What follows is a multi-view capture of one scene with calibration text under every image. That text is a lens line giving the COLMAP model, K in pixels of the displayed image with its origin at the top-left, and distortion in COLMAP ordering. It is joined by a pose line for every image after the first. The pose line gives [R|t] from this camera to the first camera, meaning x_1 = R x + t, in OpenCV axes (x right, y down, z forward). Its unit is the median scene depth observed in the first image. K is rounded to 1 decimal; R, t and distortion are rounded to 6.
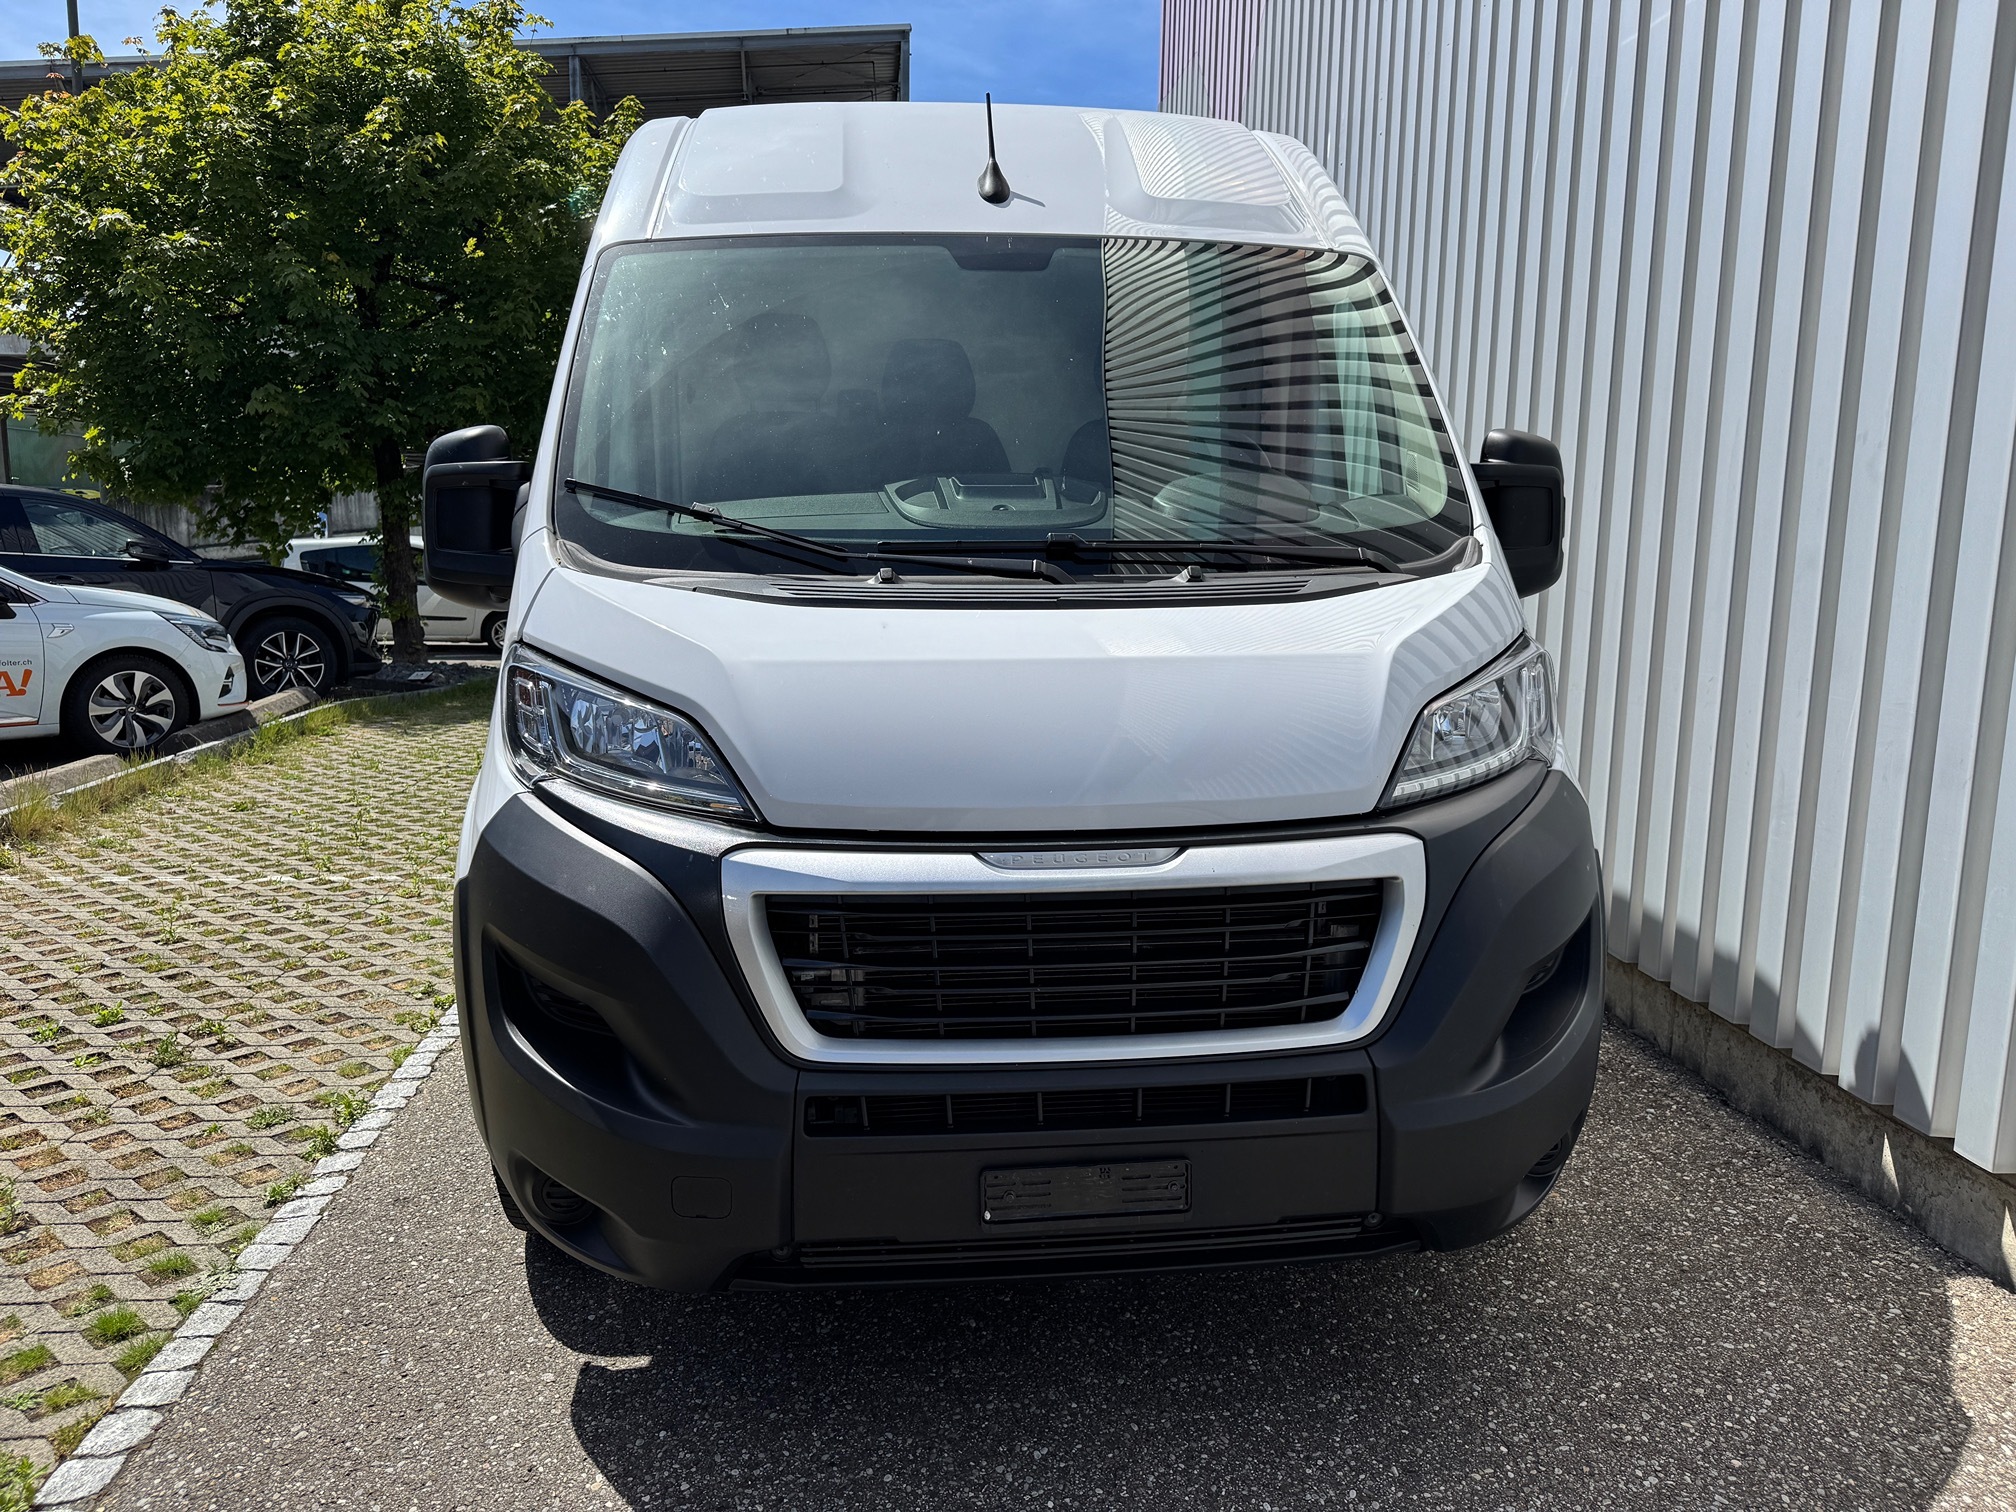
lens RADIAL K [[1431.7, 0, 1002.9], [0, 1431.7, 748.2], [0, 0, 1]] dist [0.033791, -0.045031]
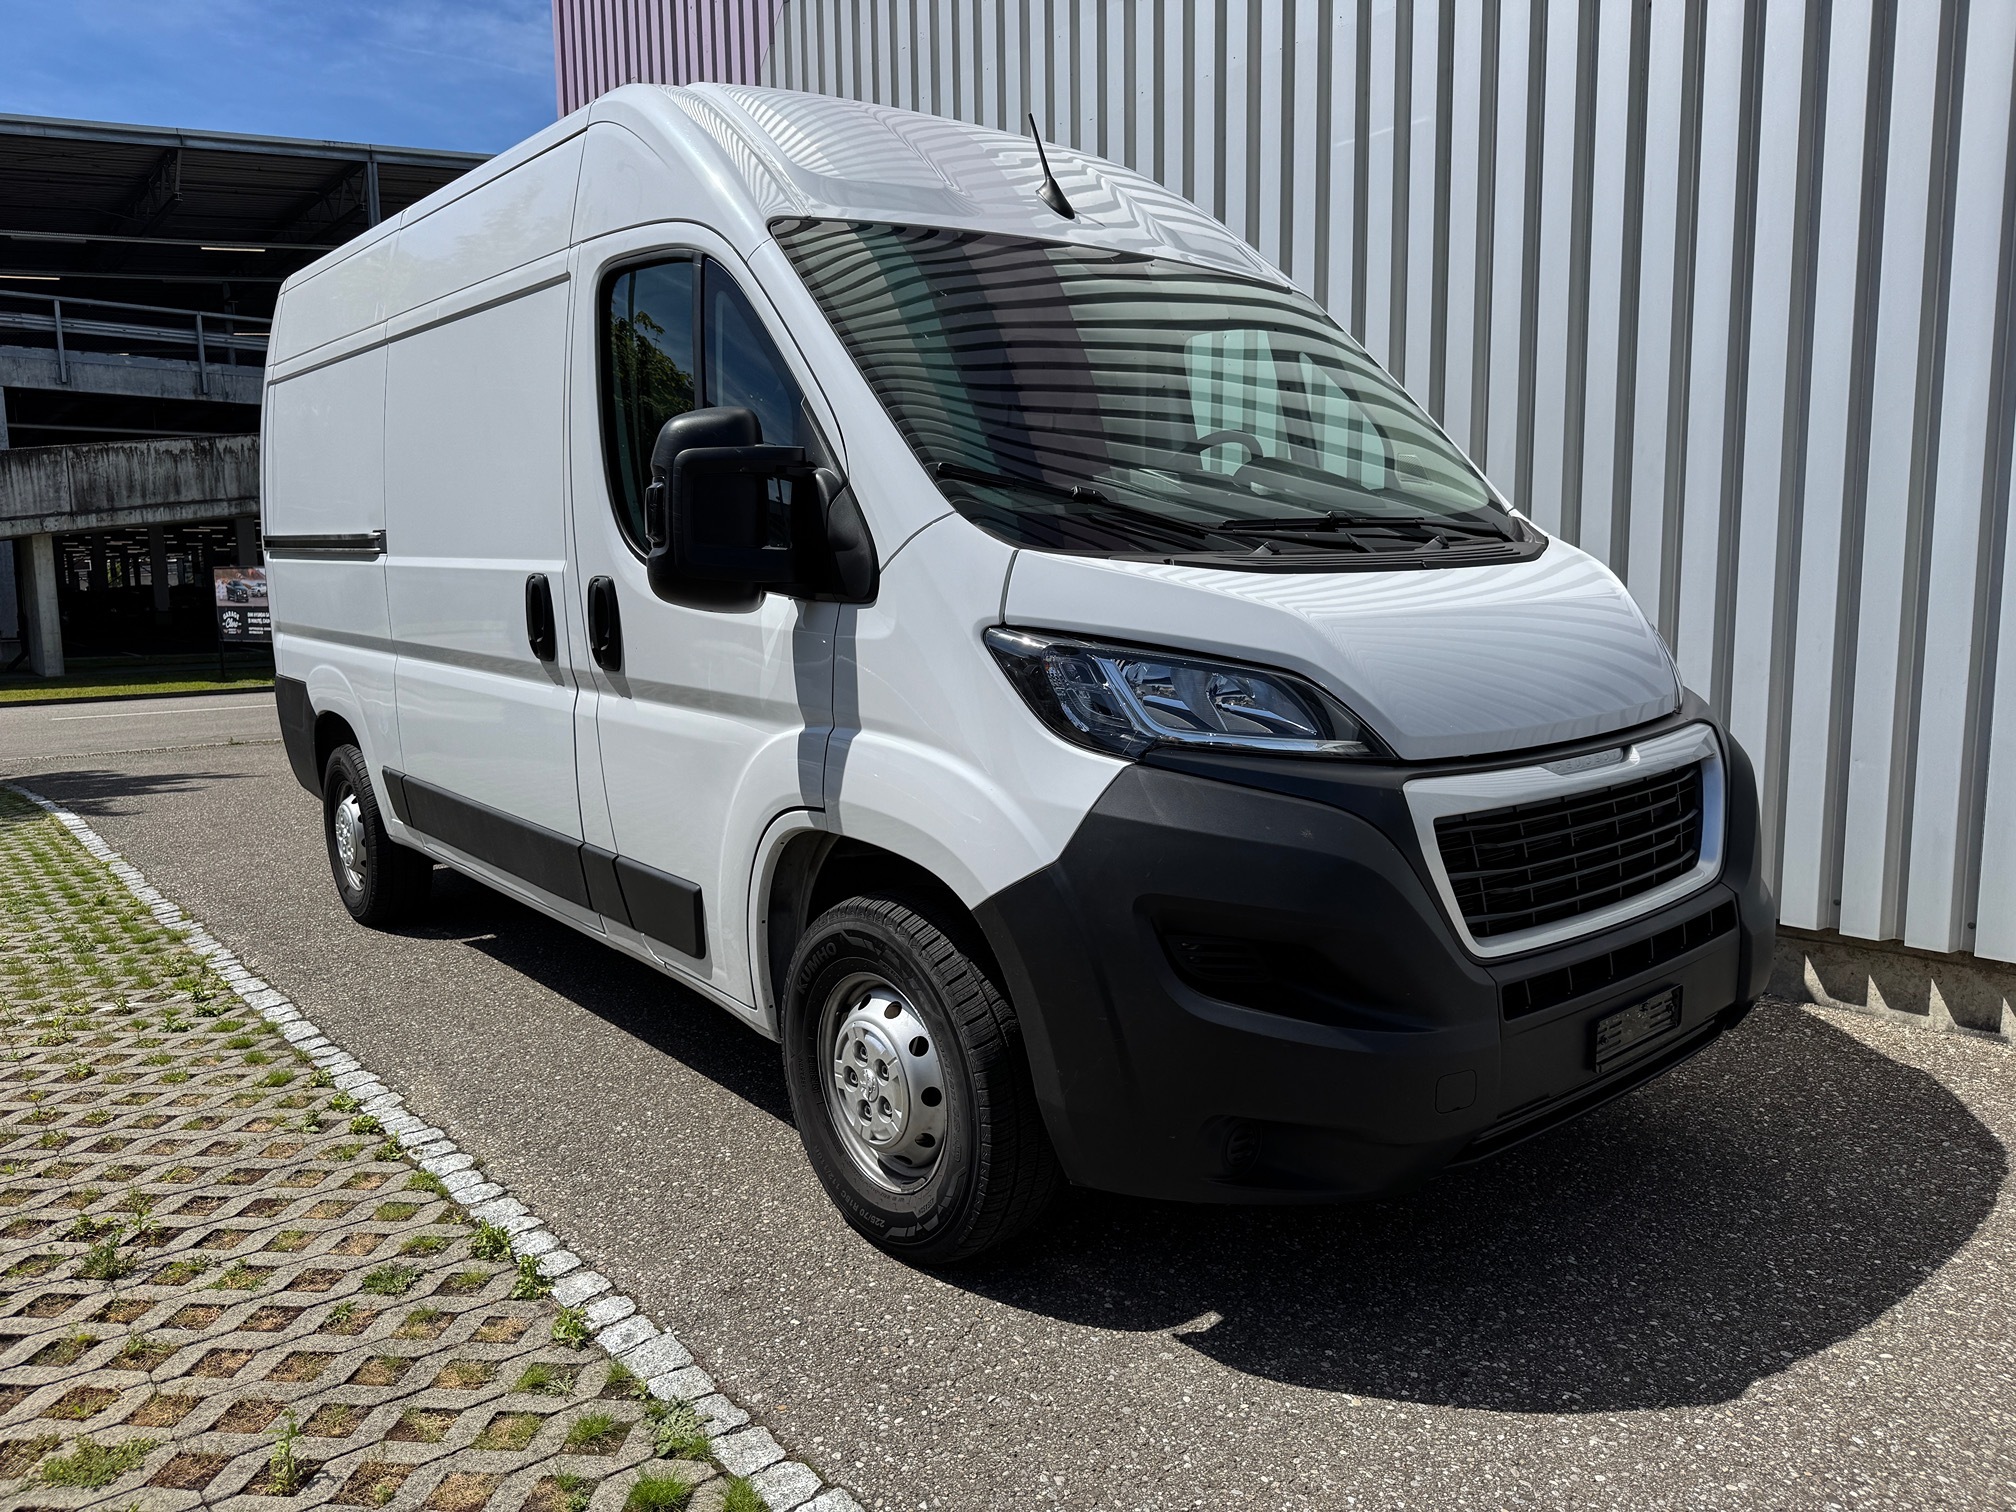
lens RADIAL K [[1431.7, 0, 1007.0], [0, 1431.7, 755.1], [0, 0, 1]] dist [0.033791, -0.045031]
pose [[0.829091, -0.097565, 0.550535, -0.663971], [0.110981, 0.993782, 0.008983, 0.003312], [-0.547988, 0.053651, 0.834764, 0.153681]]
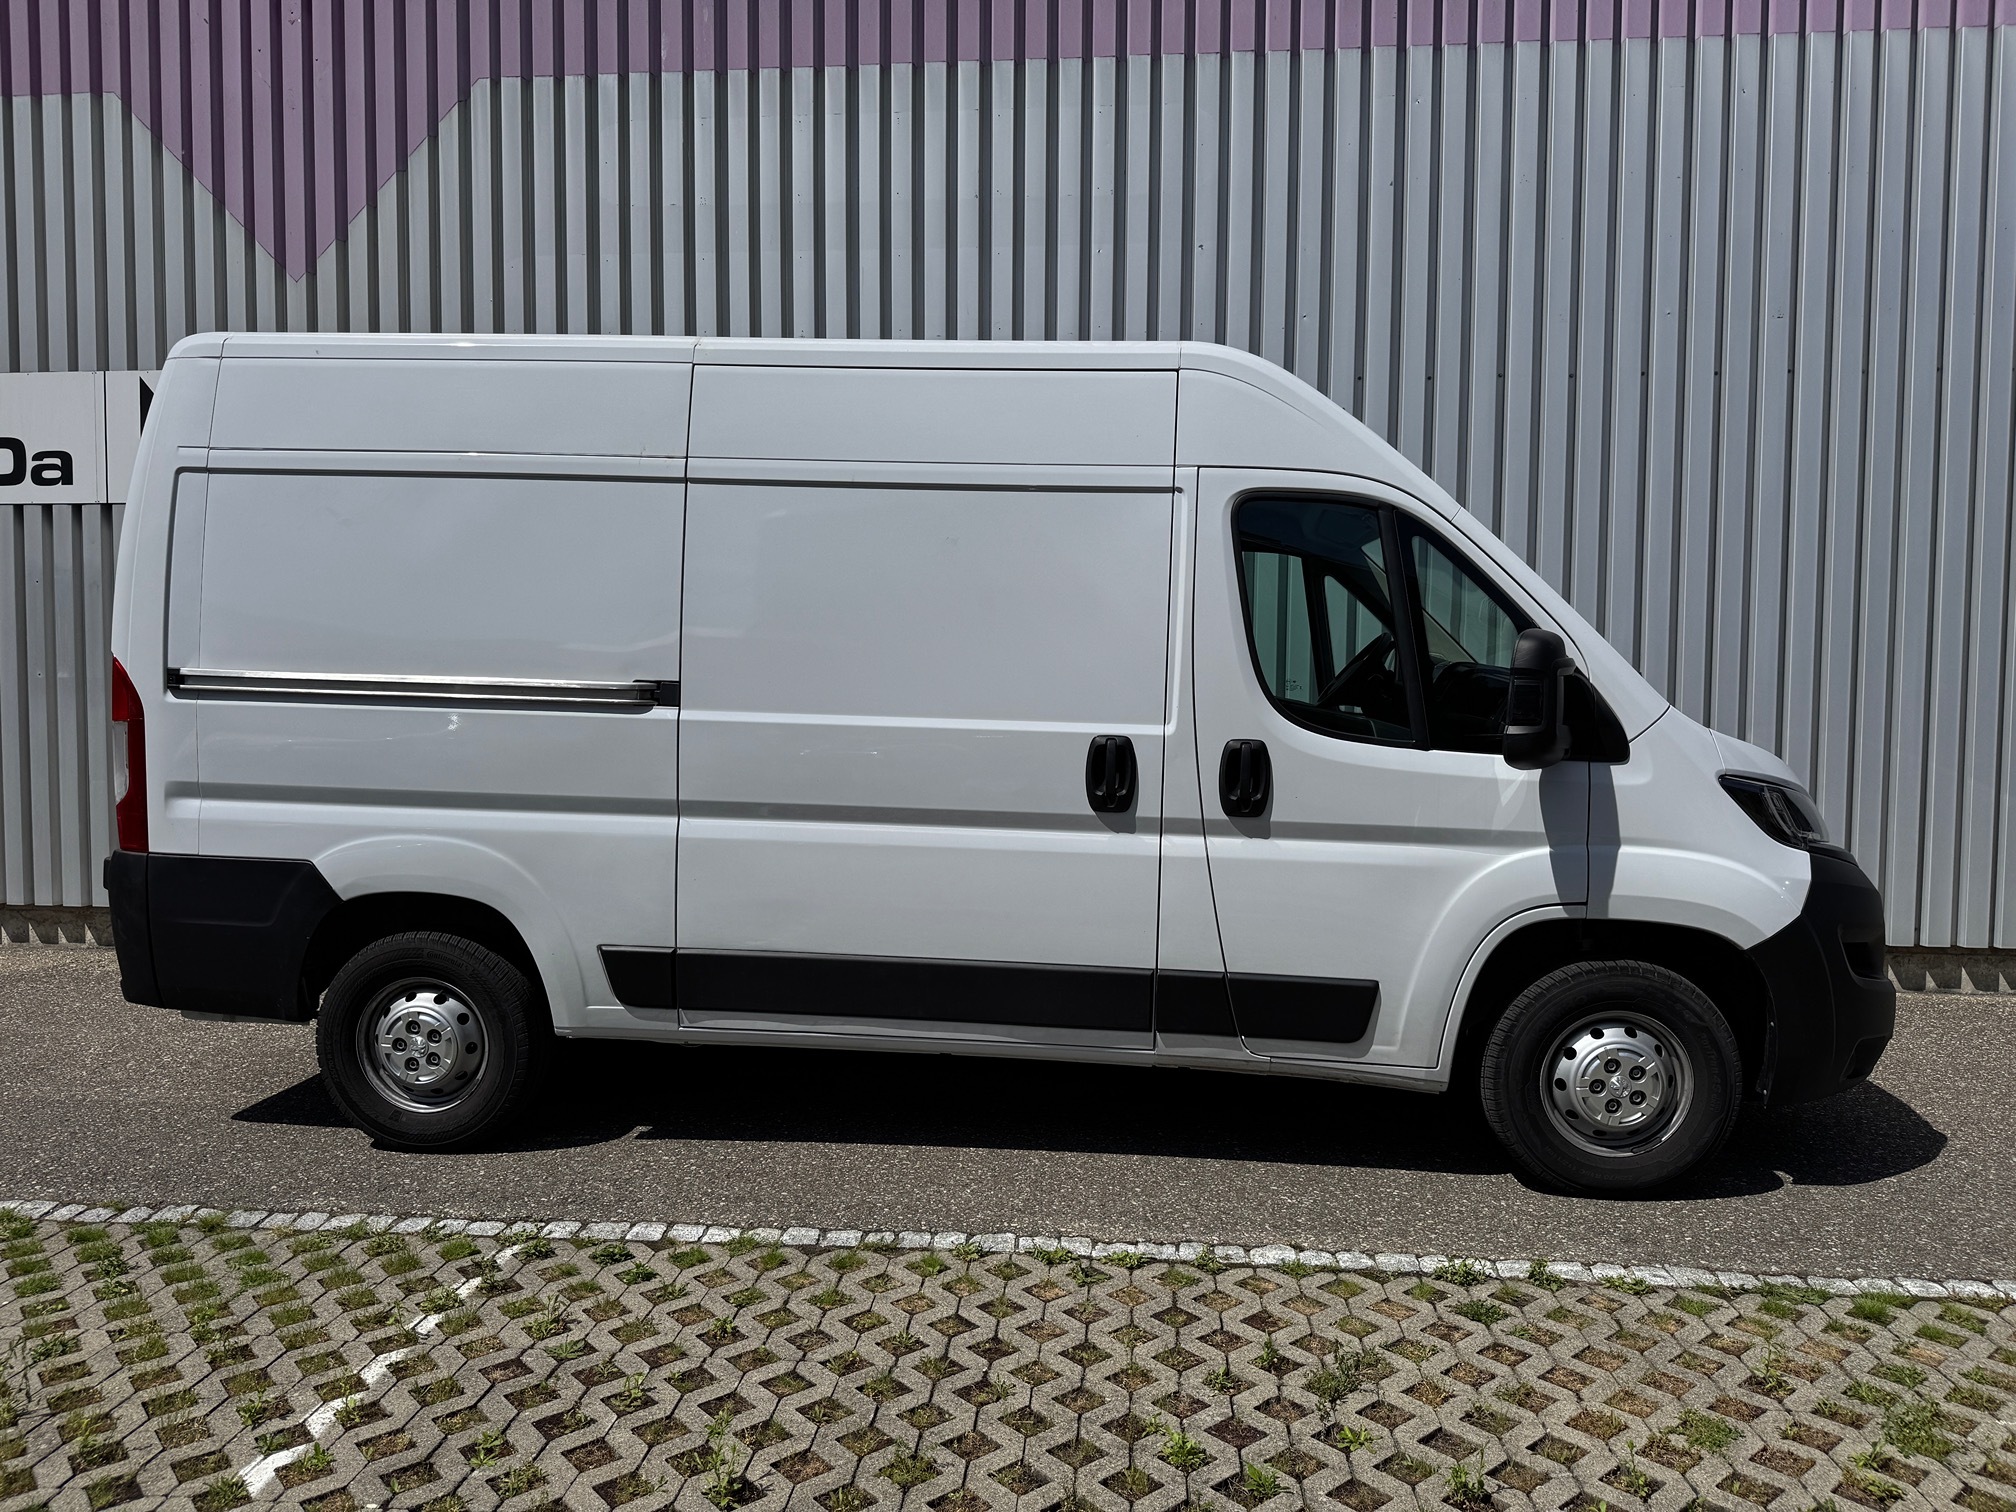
lens RADIAL K [[1431.7, 0, 1001.2], [0, 1431.7, 751.0], [0, 0, 1]] dist [0.033791, -0.045031]
pose [[0.185705, -0.064523, 0.980485, -1.571327], [0.146580, 0.988496, 0.037288, -0.212855], [-0.971611, 0.136795, 0.193027, 1.123468]]
